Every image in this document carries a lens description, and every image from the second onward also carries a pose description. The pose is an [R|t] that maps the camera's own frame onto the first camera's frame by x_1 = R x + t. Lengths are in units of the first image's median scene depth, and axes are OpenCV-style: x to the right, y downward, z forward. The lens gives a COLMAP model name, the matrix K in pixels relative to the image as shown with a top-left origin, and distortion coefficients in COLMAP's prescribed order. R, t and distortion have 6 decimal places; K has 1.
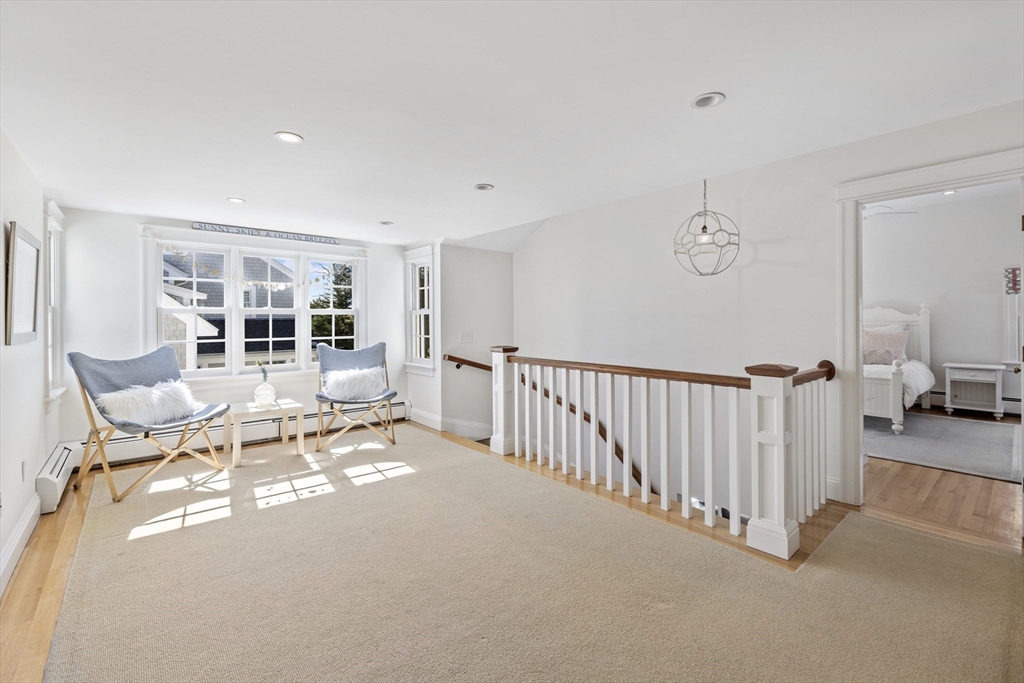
lens RADIAL K [[436.3, 0, 498.8], [0, 436.3, 313.0], [0, 0, 1]] dist [0.001116, 0.001082]
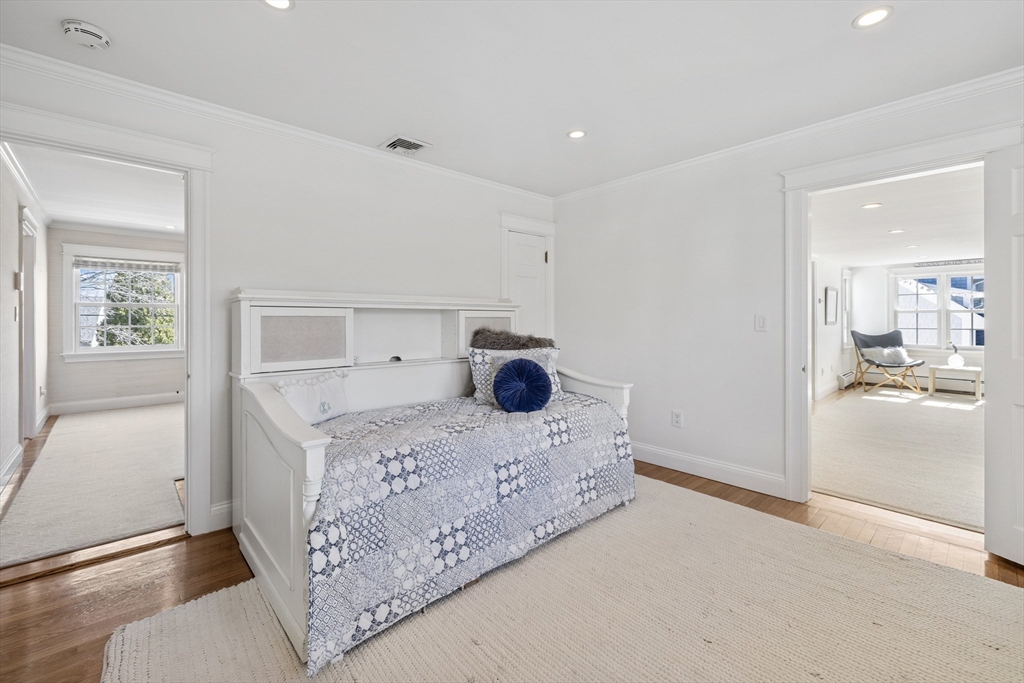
lens RADIAL K [[436.3, 0, 500.1], [0, 436.3, 317.9], [0, 0, 1]] dist [0.001116, 0.001082]
pose [[0.027872, -0.001418, -0.999610, 1.277124], [0.007955, 0.999968, -0.001197, 0.009855], [0.999580, -0.007919, 0.027882, -0.930570]]
